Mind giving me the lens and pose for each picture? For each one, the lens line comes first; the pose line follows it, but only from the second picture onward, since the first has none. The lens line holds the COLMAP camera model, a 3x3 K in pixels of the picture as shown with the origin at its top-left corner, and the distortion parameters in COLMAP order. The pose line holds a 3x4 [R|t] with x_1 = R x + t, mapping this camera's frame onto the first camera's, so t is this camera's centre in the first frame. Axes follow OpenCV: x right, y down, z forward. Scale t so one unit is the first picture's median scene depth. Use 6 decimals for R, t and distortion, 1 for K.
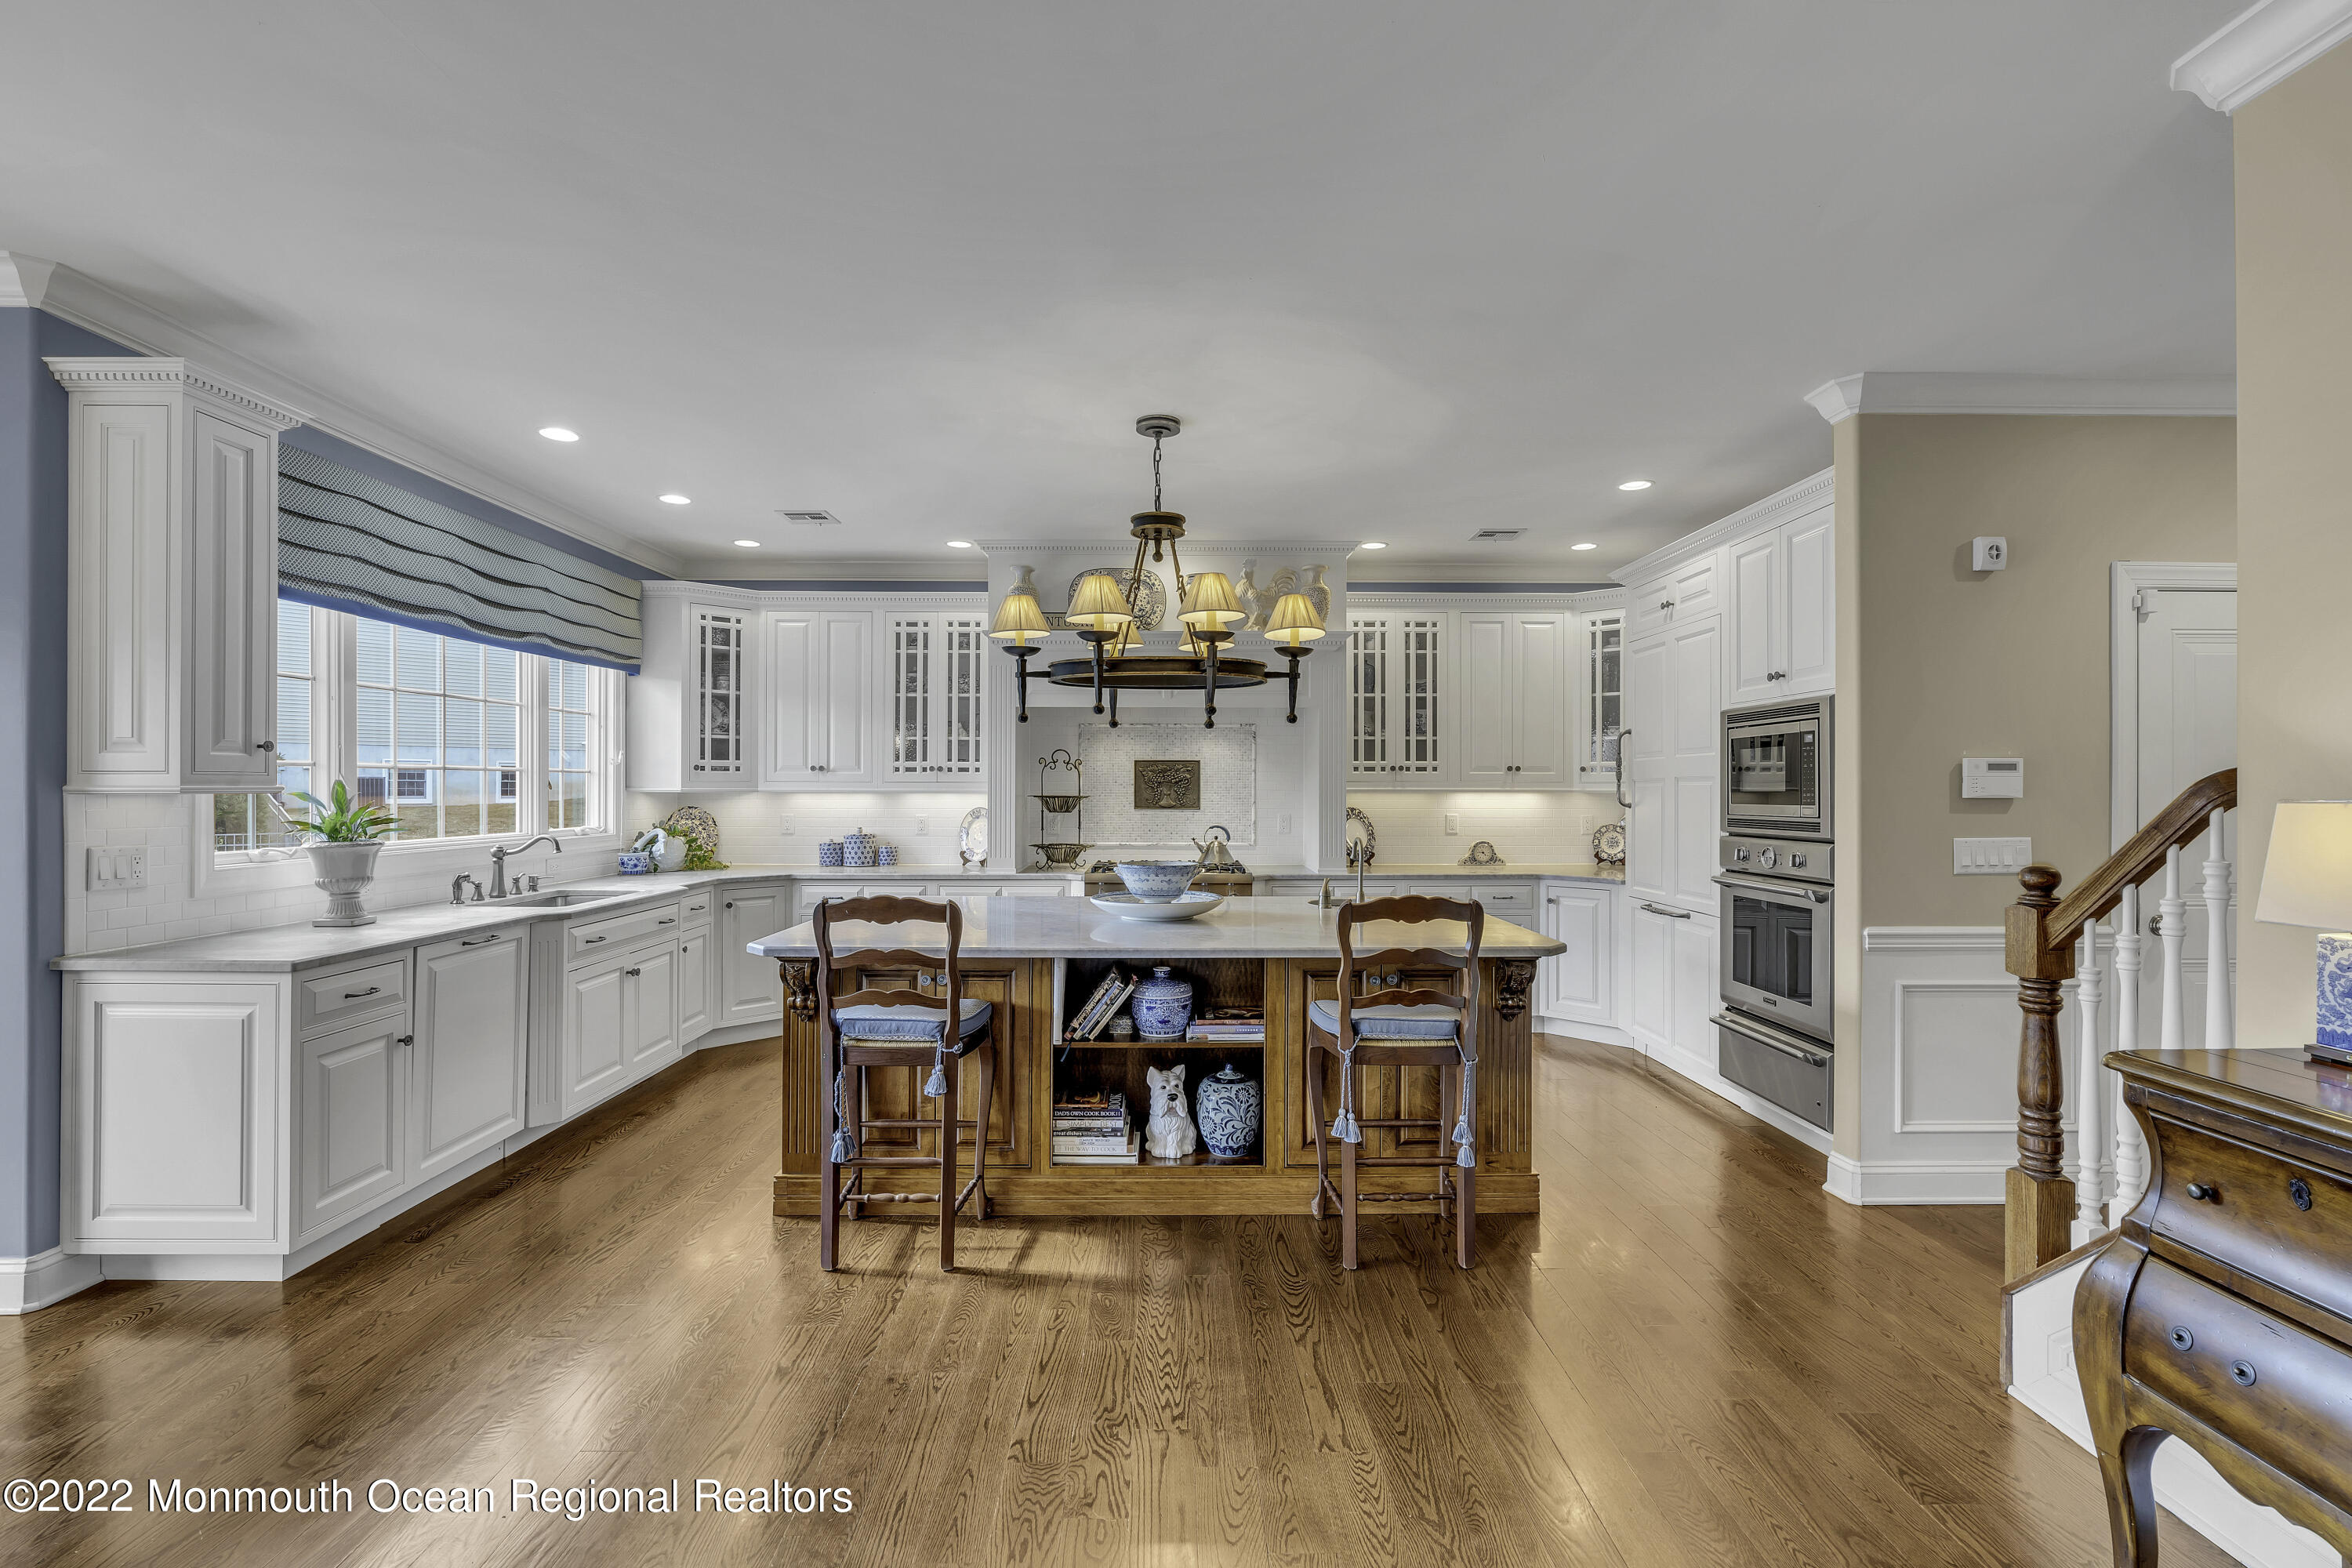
lens RADIAL K [[1055.8, 0, 1170.5], [0, 1055.8, 782.2], [0, 0, 1]] dist [-0.009257, 0.004462]
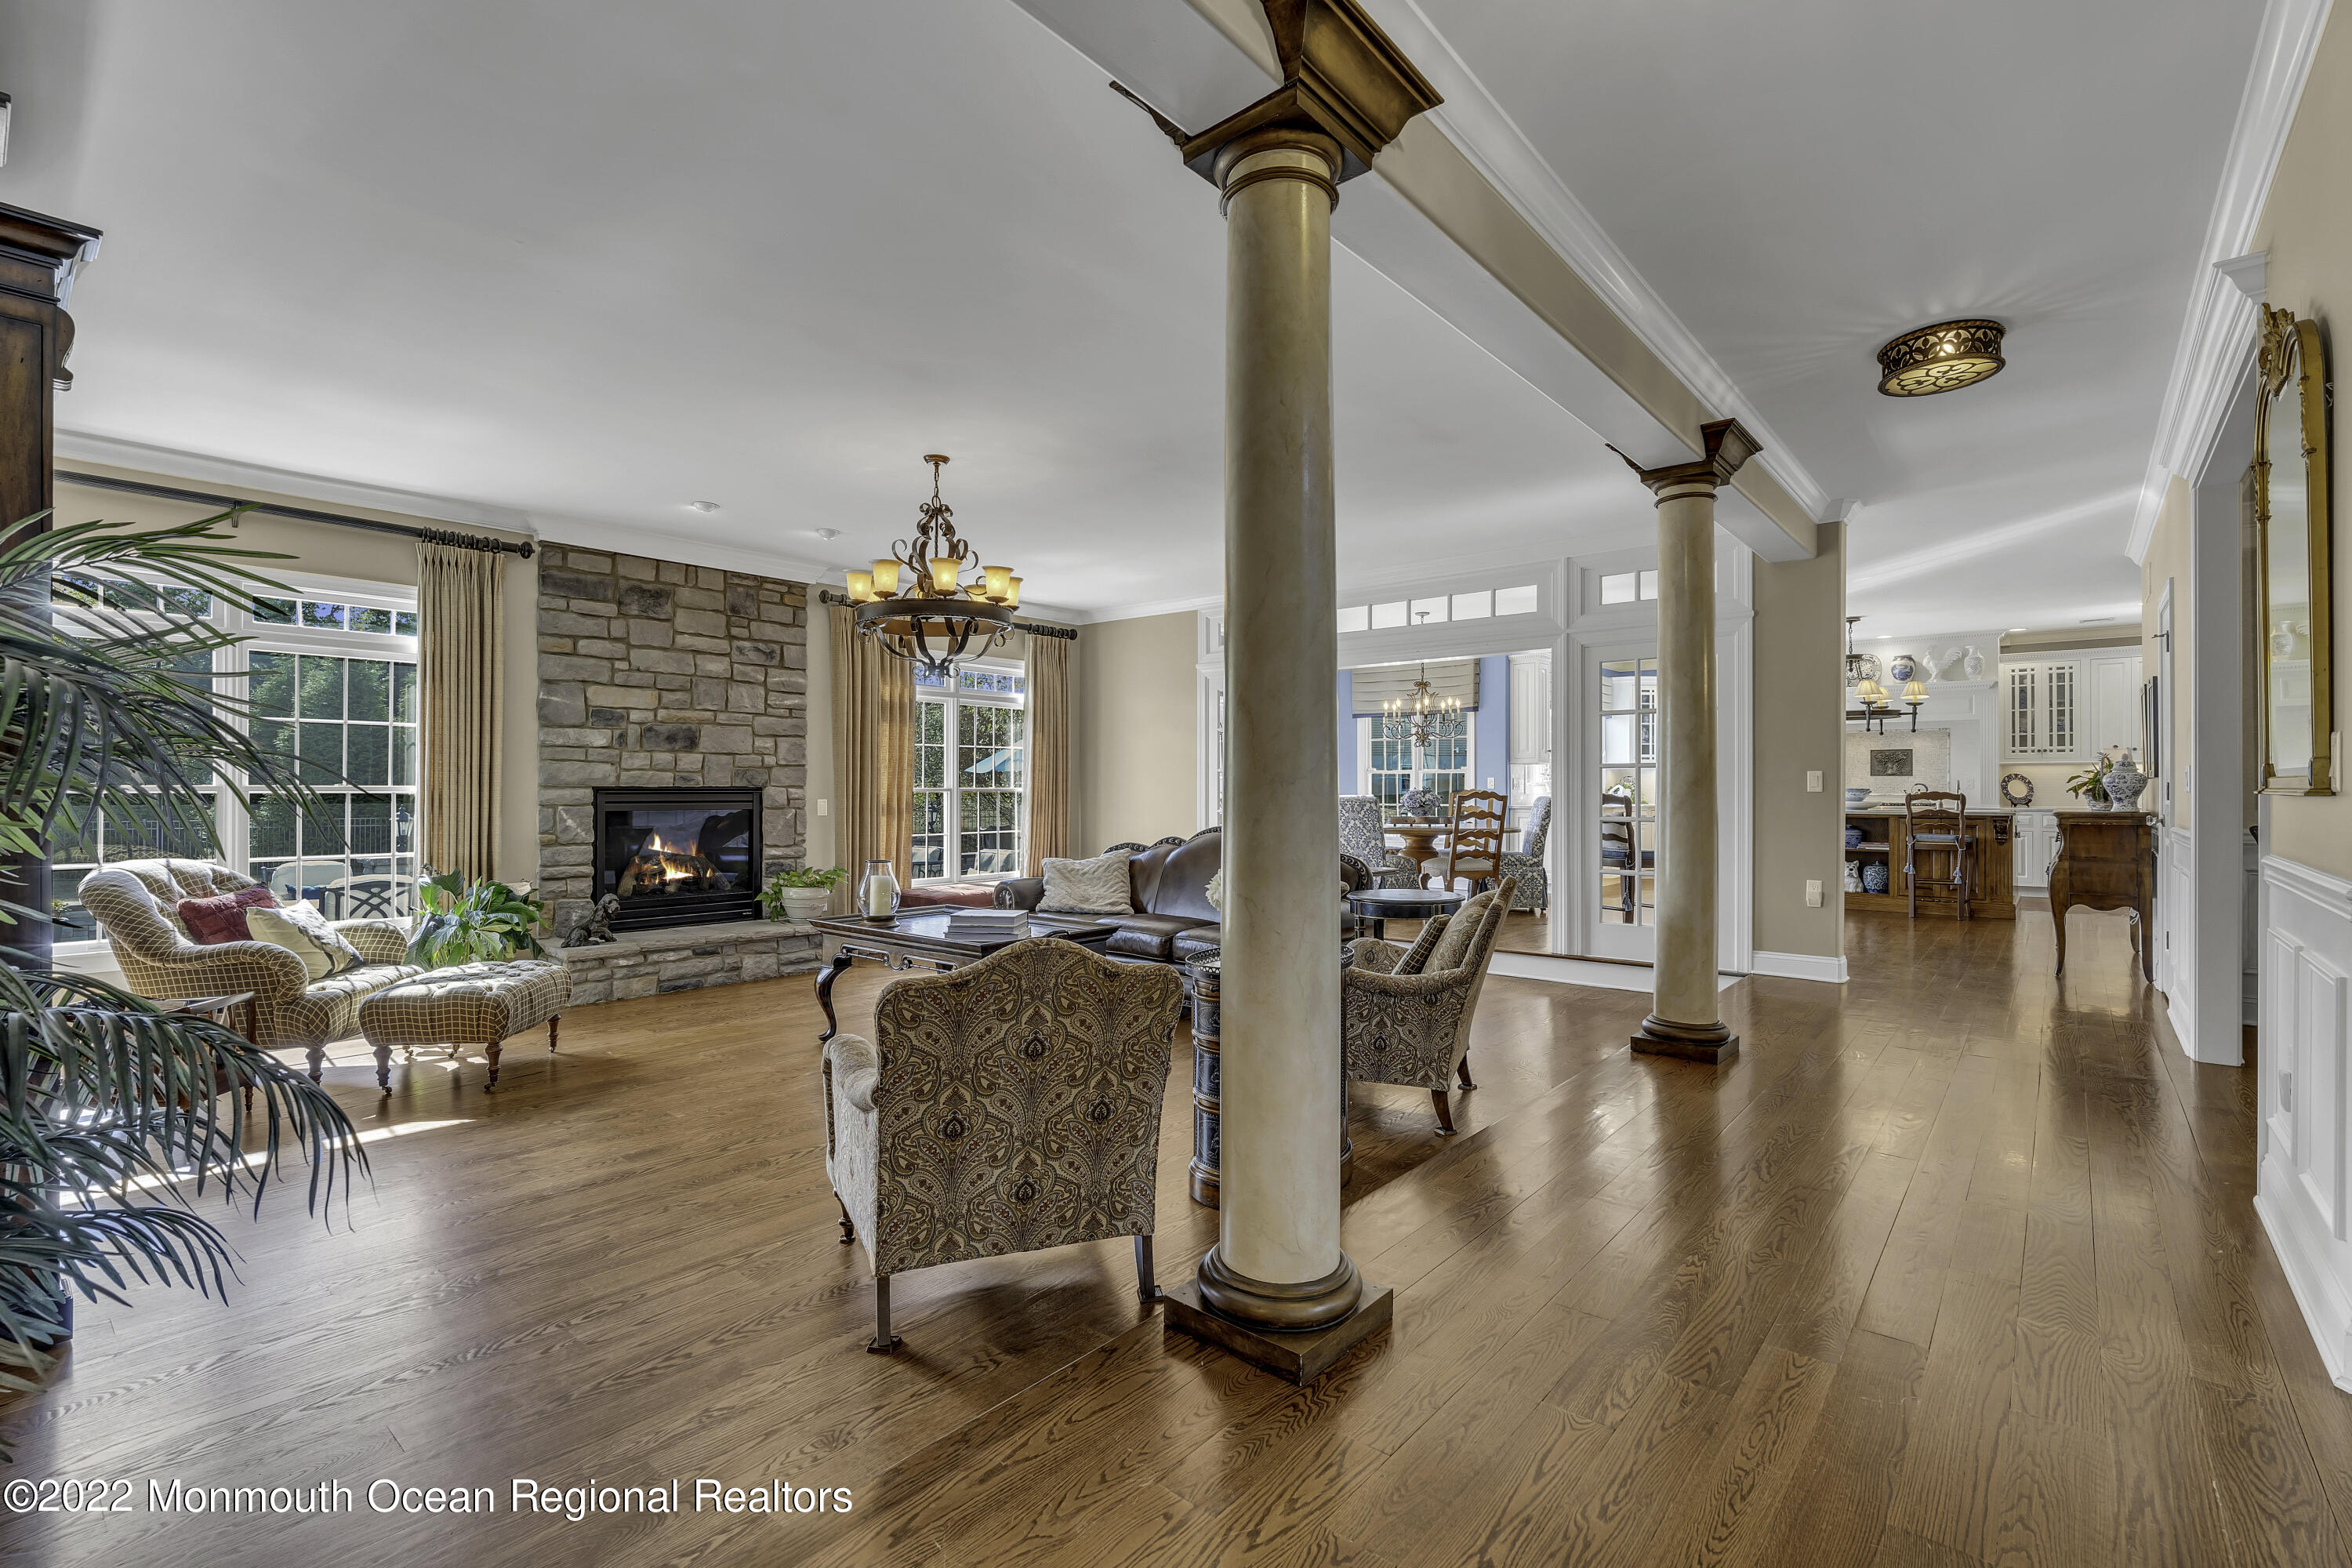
lens RADIAL K [[1055.8, 0, 1167.6], [0, 1055.8, 785.4], [0, 0, 1]] dist [-0.009257, 0.004462]
pose [[0.753138, -0.003910, -0.657851, 0.286167], [0.004350, 0.999990, -0.000963, 0.043348], [0.657849, -0.002137, 0.753147, -1.383045]]
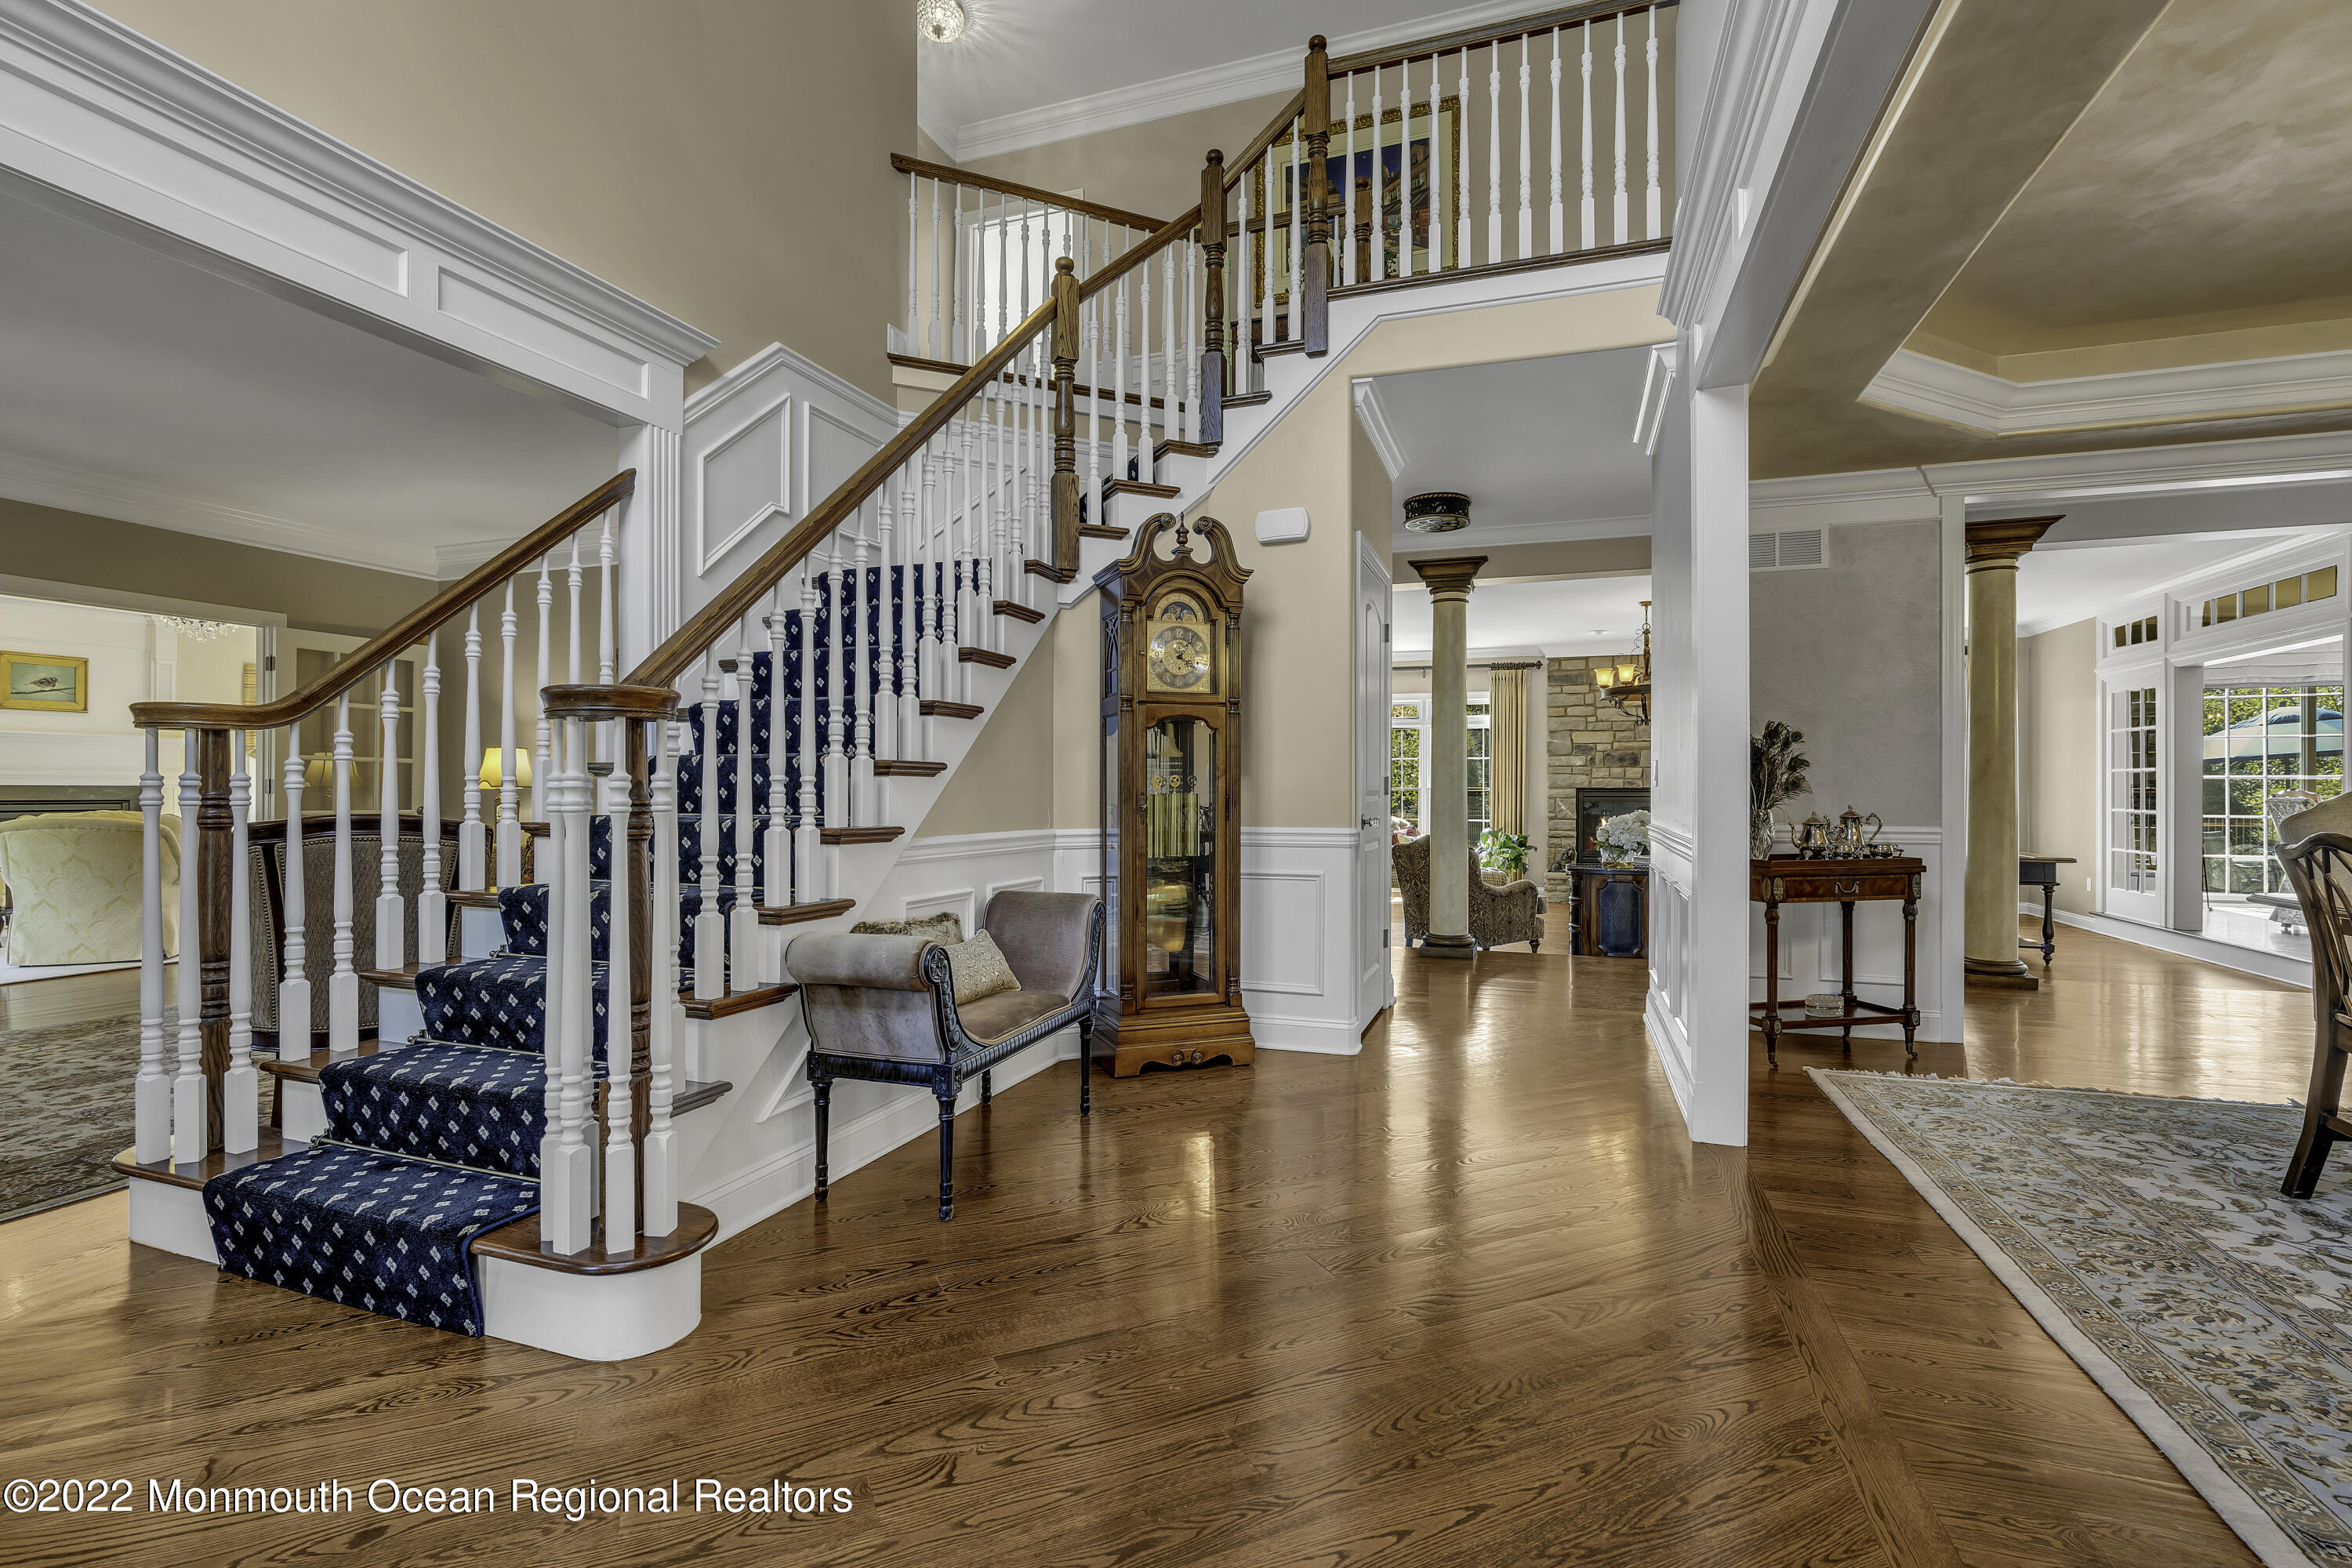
lens RADIAL K [[1055.8, 0, 1174.6], [0, 1055.8, 792.4], [0, 0, 1]] dist [-0.009257, 0.004462]
pose [[-0.336763, 0.000411, -0.941589, 1.314605], [0.004282, 0.999990, -0.001095, 0.049088], [0.941580, -0.004400, -0.336761, -0.965372]]
